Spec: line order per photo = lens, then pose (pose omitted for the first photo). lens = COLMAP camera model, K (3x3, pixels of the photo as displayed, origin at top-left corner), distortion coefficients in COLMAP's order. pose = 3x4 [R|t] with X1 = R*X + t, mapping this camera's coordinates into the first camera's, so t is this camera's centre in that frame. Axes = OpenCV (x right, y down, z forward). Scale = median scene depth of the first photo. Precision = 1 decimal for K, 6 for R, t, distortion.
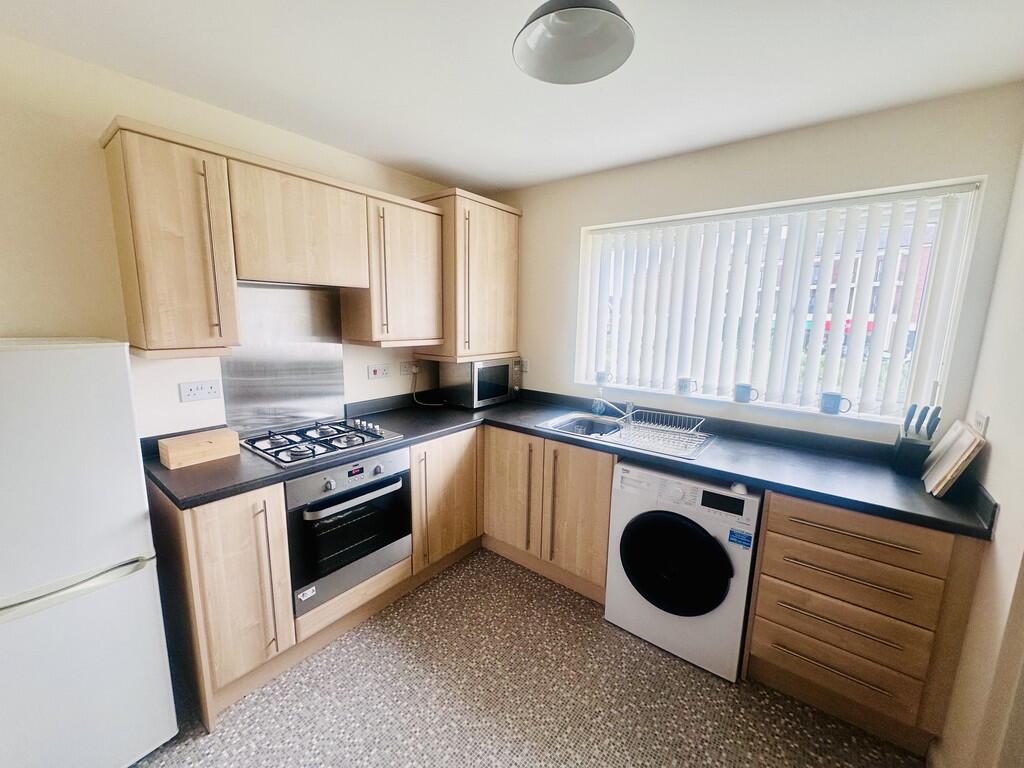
lens RADIAL K [[409.4, 0, 512.0], [0, 409.4, 384.0], [0, 0, 1]] dist [0.000498, 0.000201]
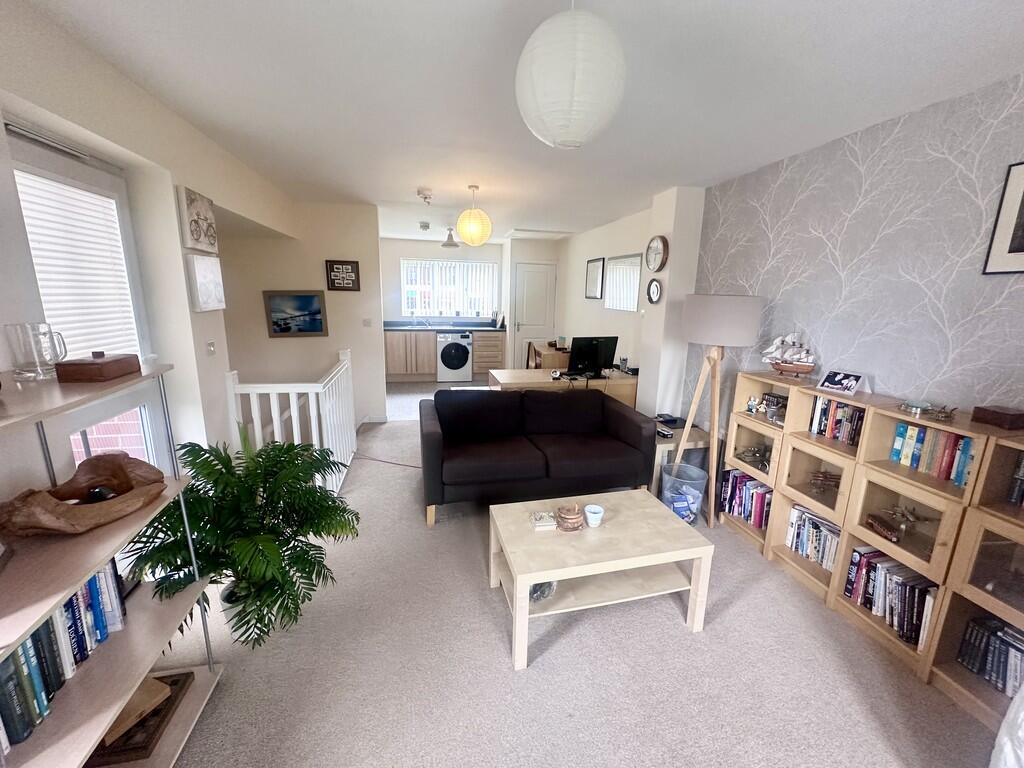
lens RADIAL K [[409.4, 0, 512.0], [0, 409.4, 384.0], [0, 0, 1]] dist [0.000498, 0.000201]
pose [[0.640487, -0.174817, 0.747807, -2.375905], [0.126650, 0.984458, 0.121665, 0.316468], [-0.757454, 0.016785, 0.652673, -2.074605]]
